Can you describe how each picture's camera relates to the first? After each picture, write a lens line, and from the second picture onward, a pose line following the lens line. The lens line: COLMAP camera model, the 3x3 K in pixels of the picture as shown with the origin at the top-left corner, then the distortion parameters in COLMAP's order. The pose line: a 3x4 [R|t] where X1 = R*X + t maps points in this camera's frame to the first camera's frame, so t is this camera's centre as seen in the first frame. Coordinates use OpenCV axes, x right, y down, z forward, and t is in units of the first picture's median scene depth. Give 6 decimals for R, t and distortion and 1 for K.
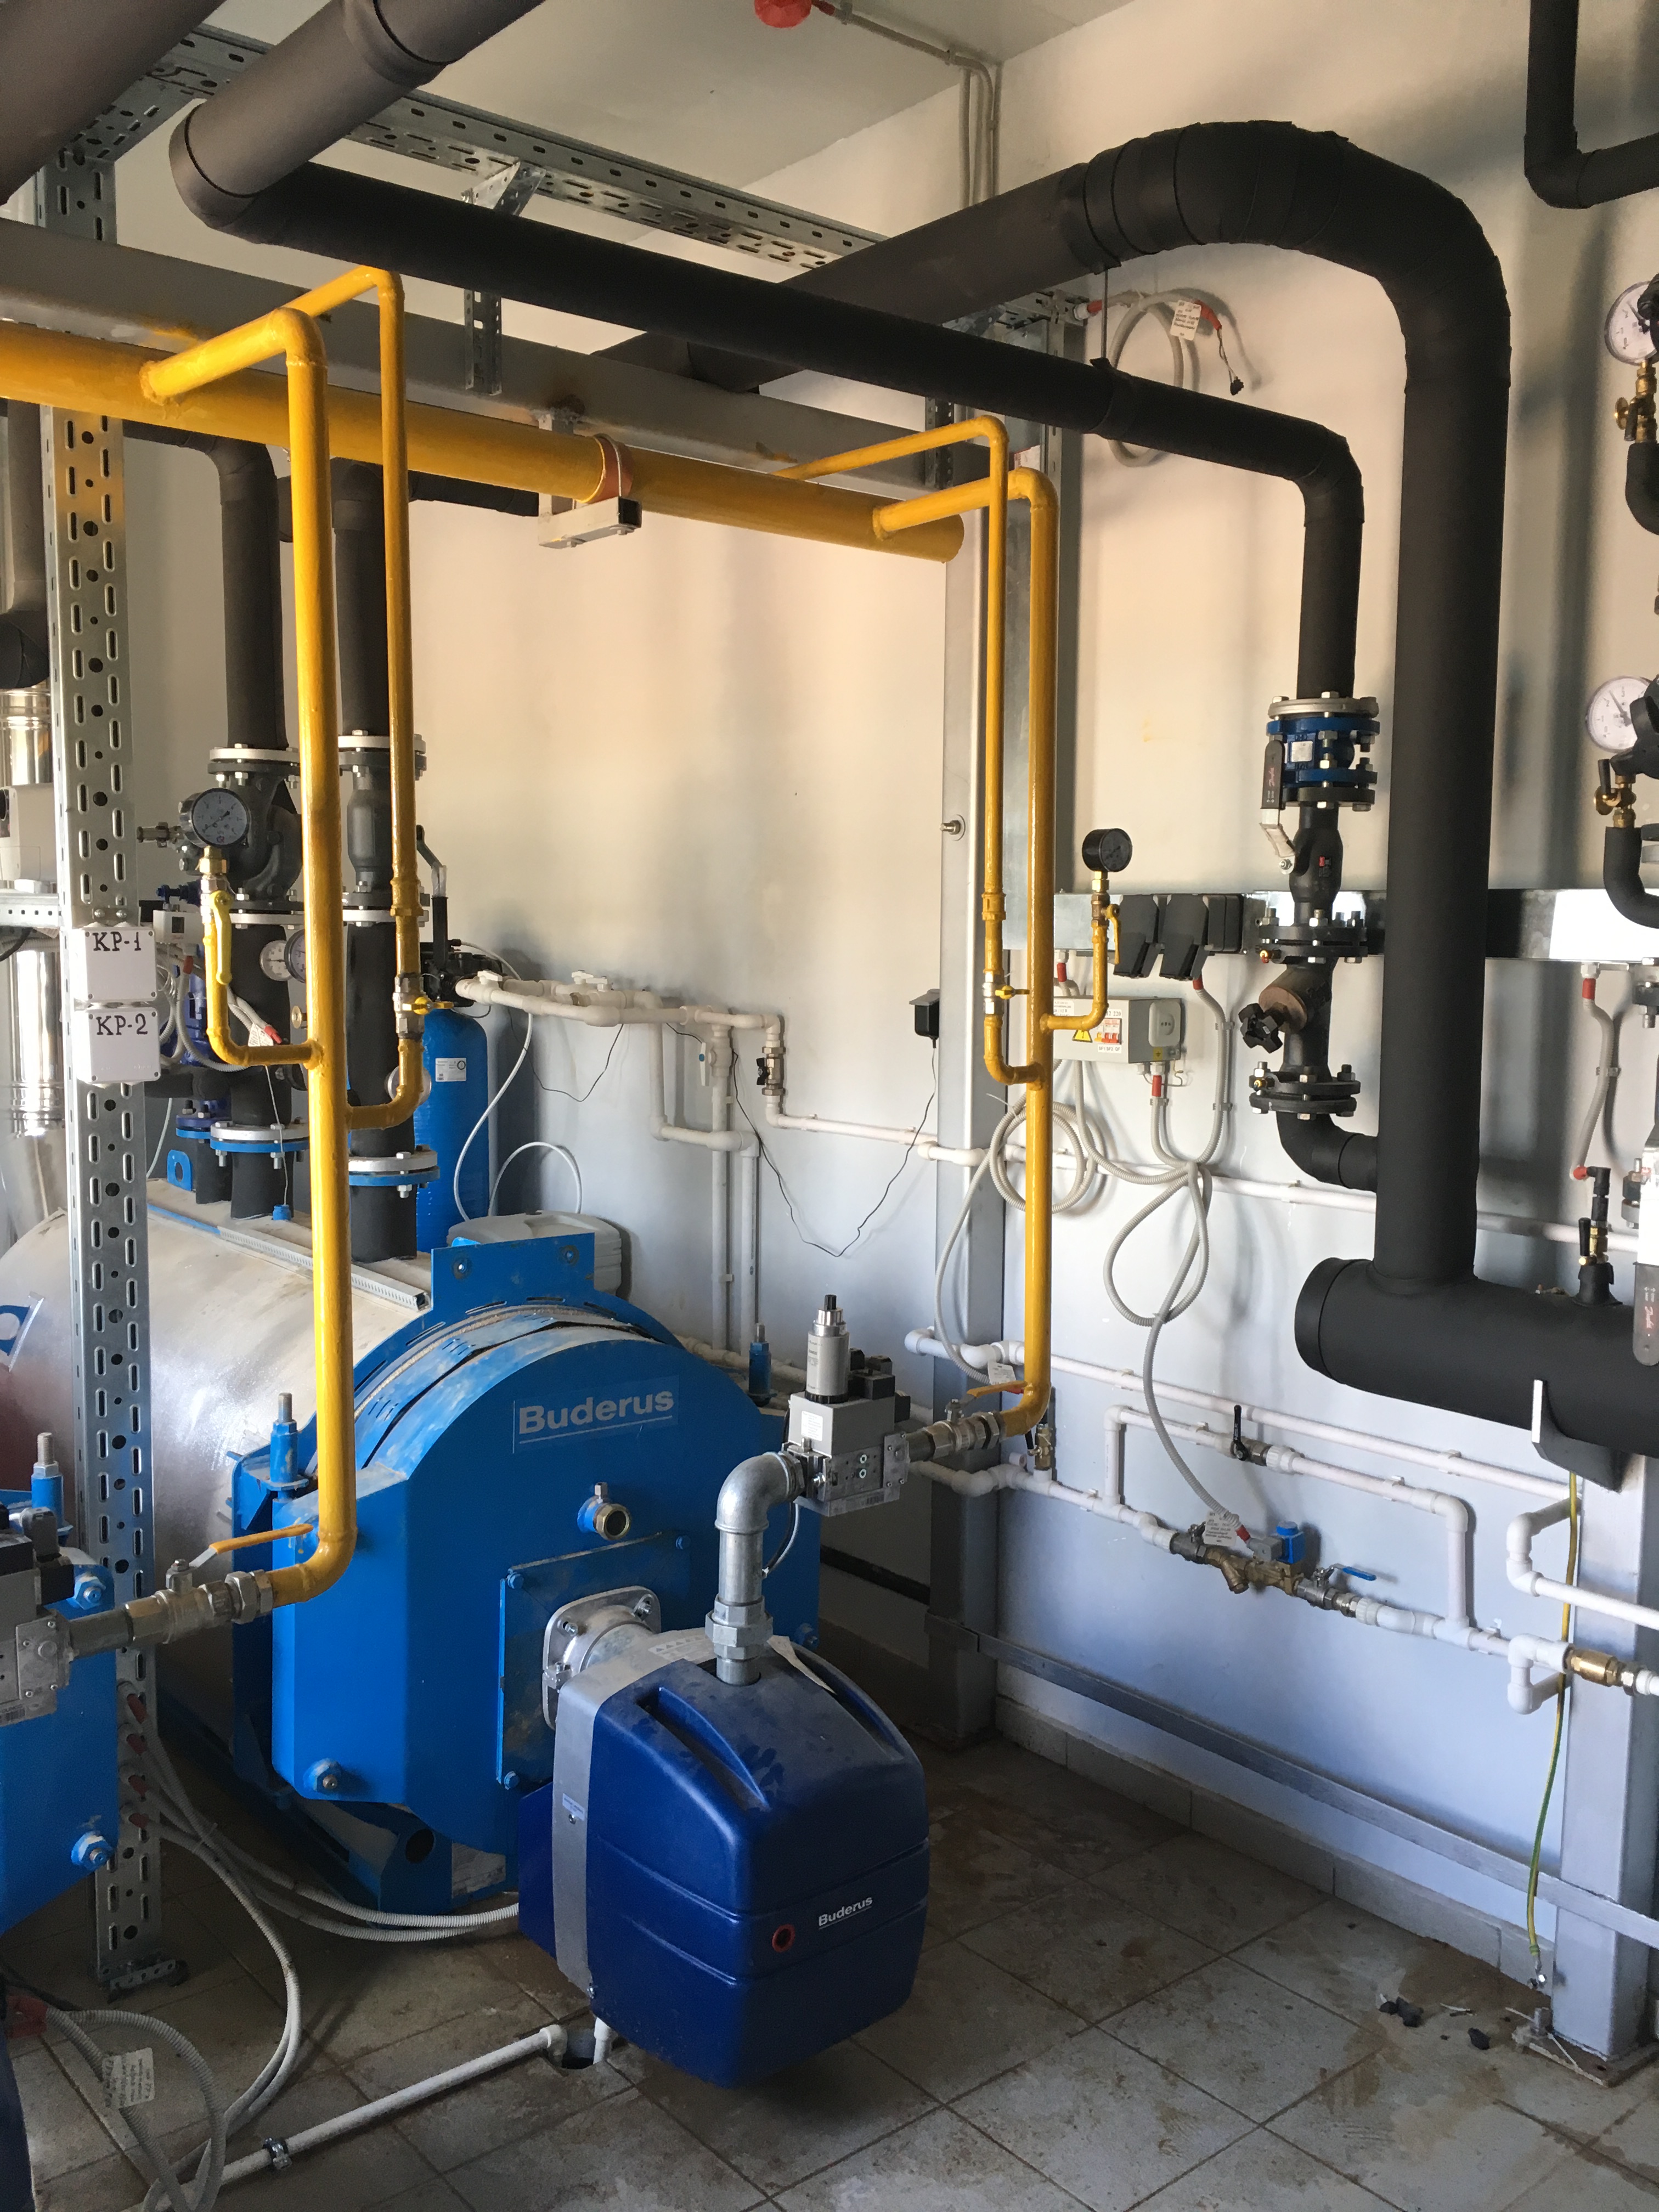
lens RADIAL K [[1871.0, 0, 819.2], [0, 1871.0, 1106.9], [0, 0, 1]] dist [0.076255, -0.102790]
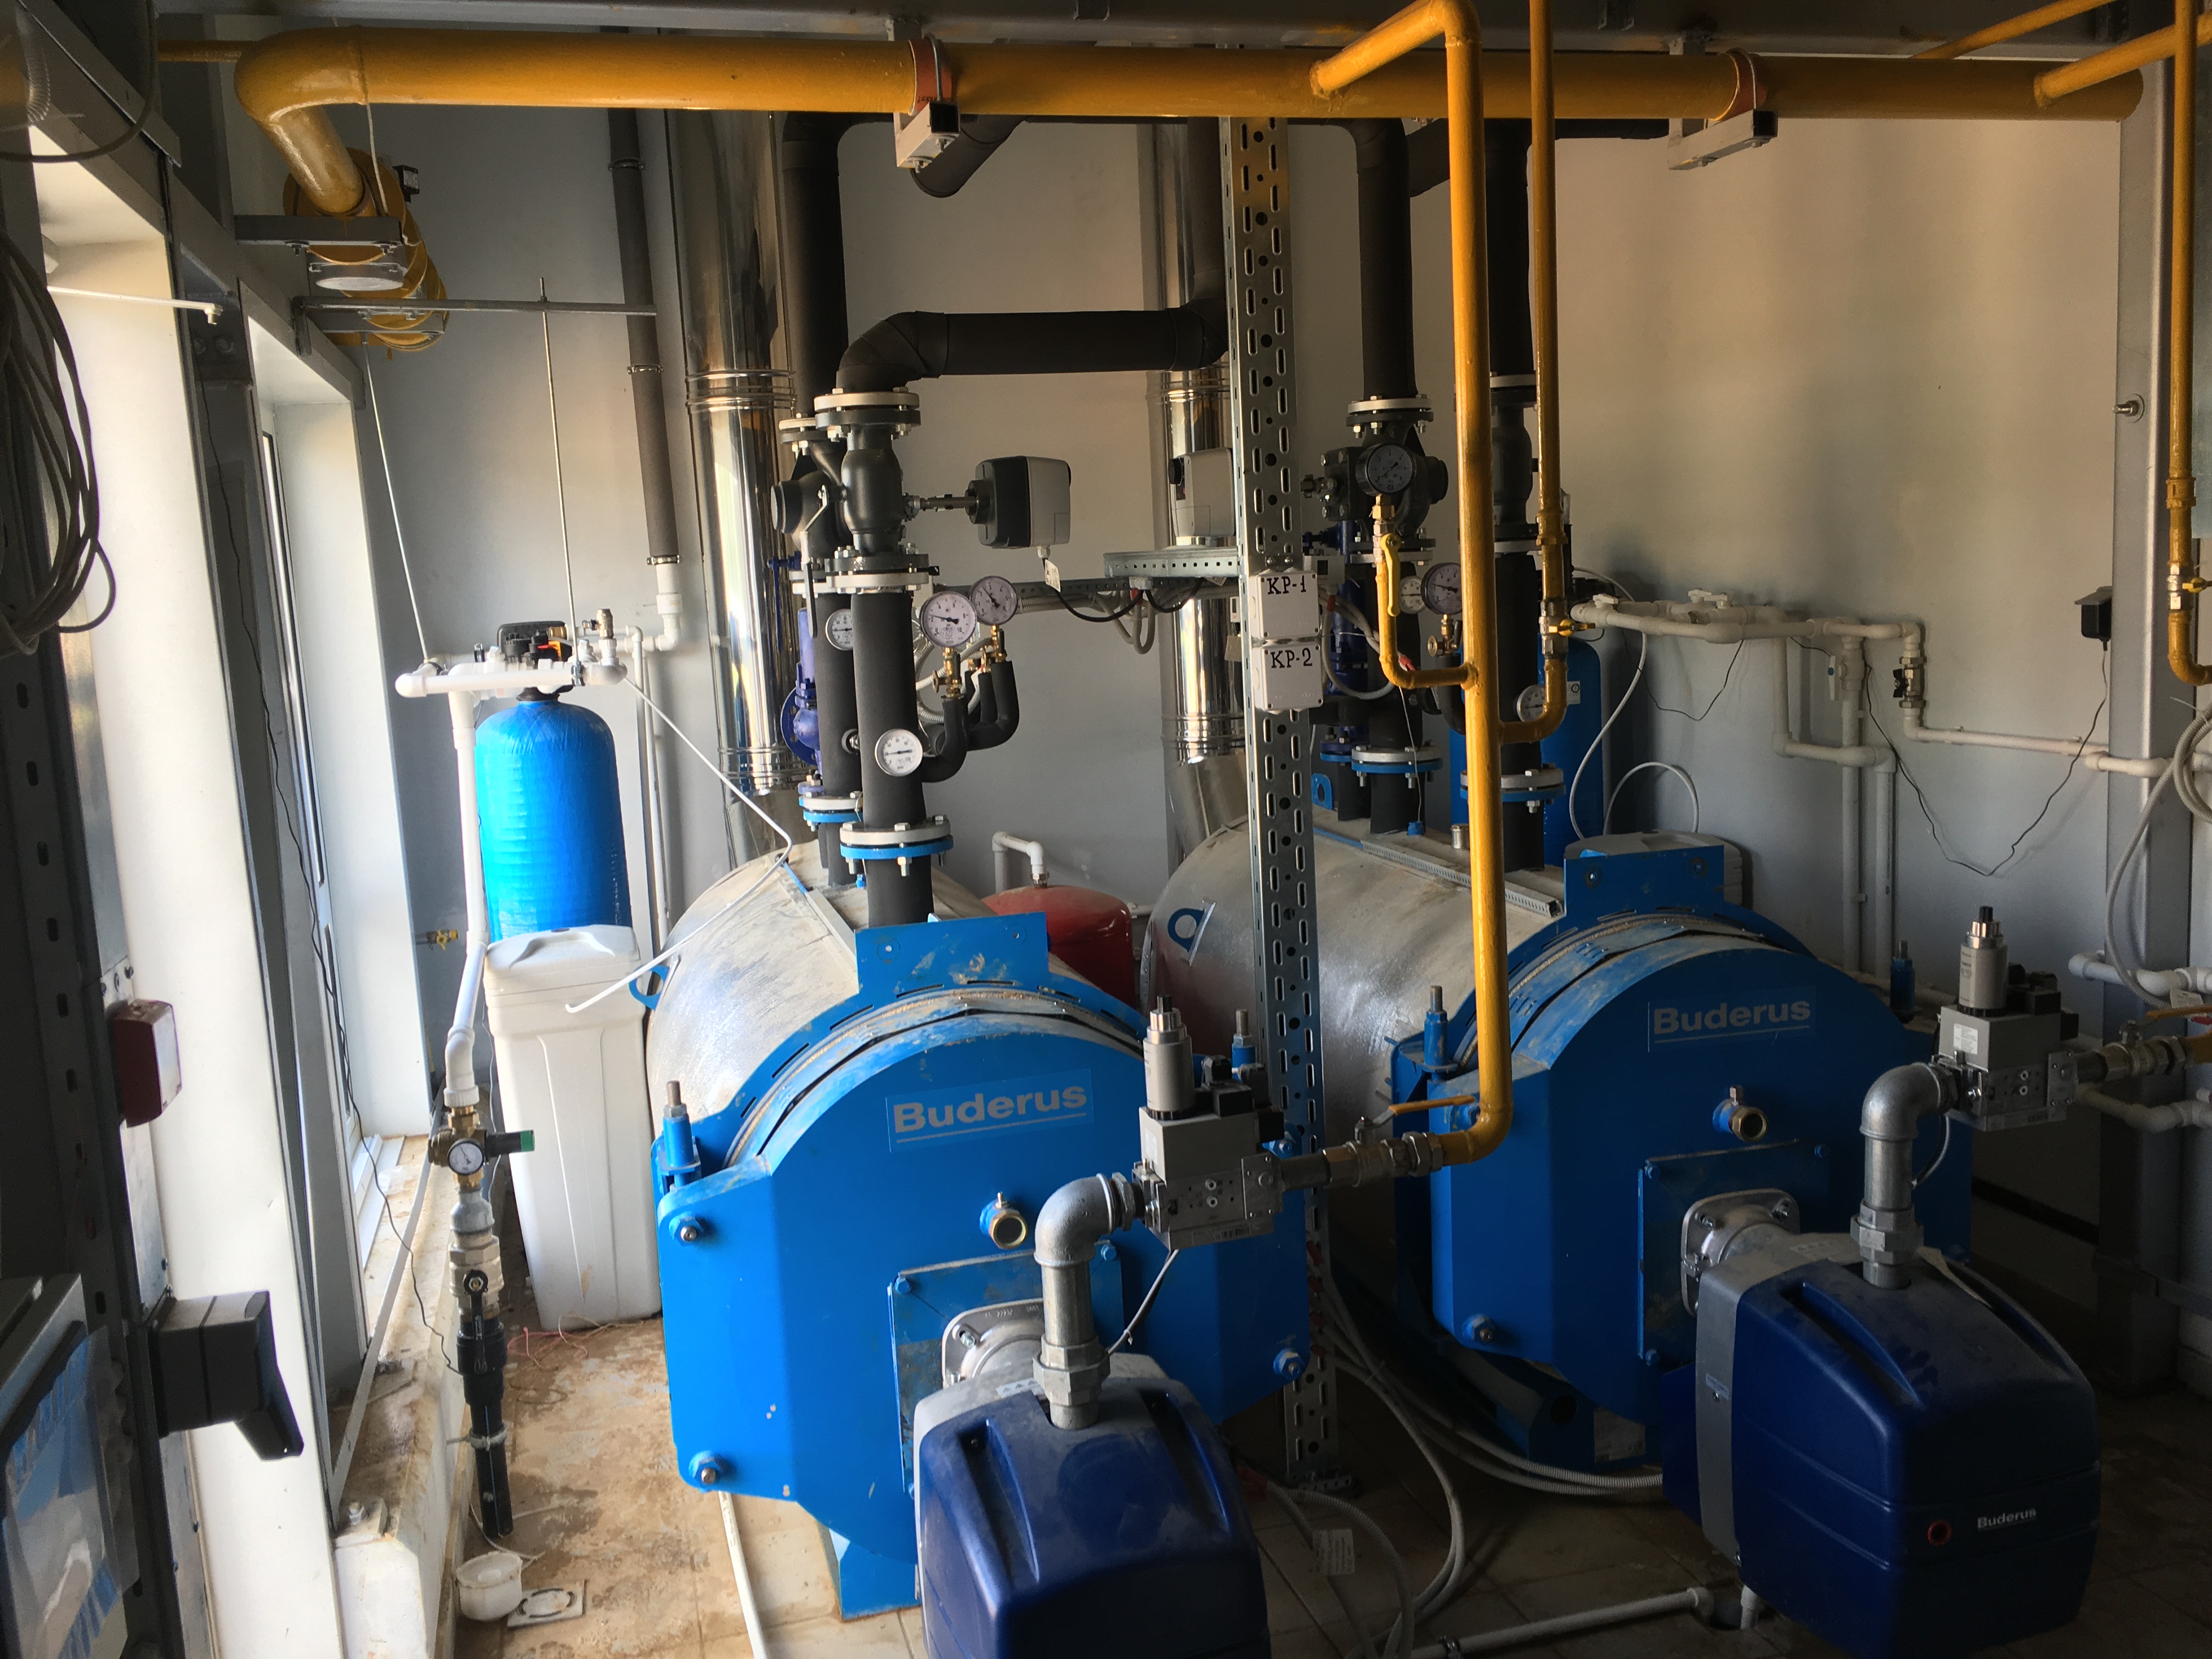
lens RADIAL K [[1892.9, 0, 1101.7], [0, 1892.9, 833.5], [0, 0, 1]] dist [0.083208, -0.113719]
pose [[0.914996, -0.000843, -0.403462, -0.012388], [0.020656, 0.998784, 0.044759, 0.008115], [0.402934, -0.049288, 0.913901, -0.093436]]
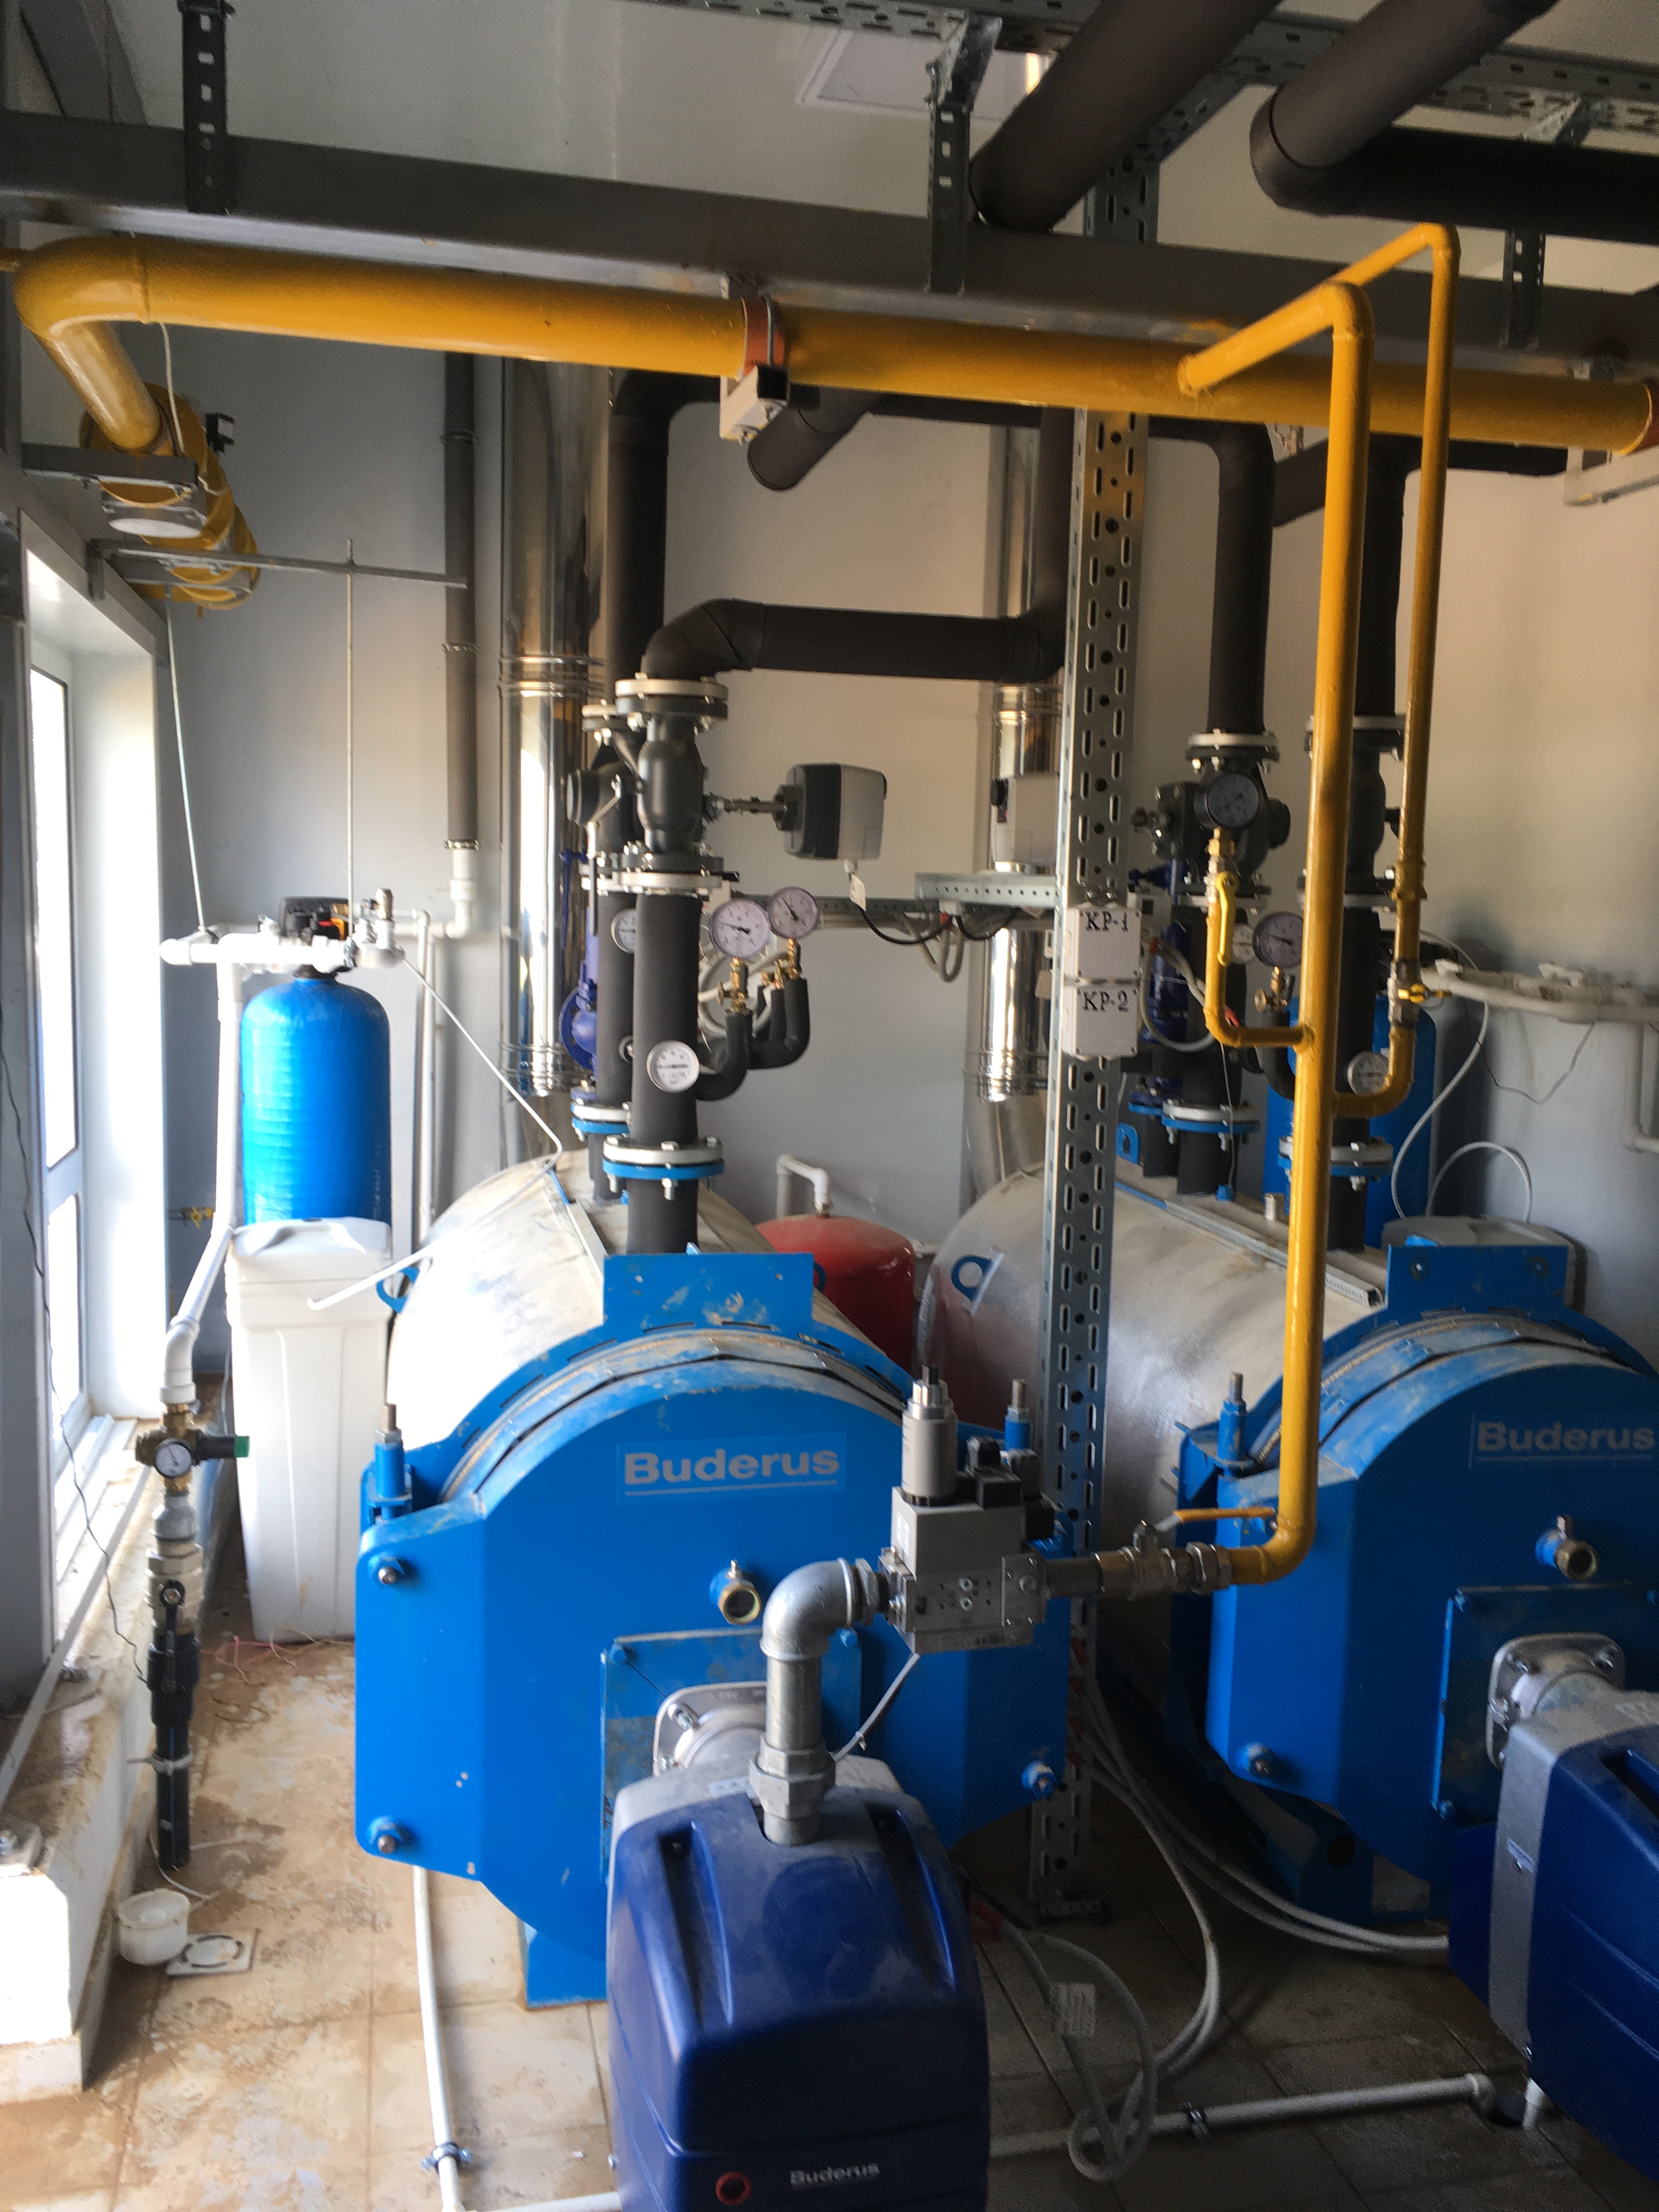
lens RADIAL K [[1863.4, 0, 799.5], [0, 1863.4, 1104.9], [0, 0, 1]] dist [0.062282, -0.090570]
pose [[0.887806, 0.066672, -0.455363, -0.044355], [-0.064119, 0.997720, 0.021069, 0.003109], [0.455729, 0.010493, 0.890056, 0.003140]]
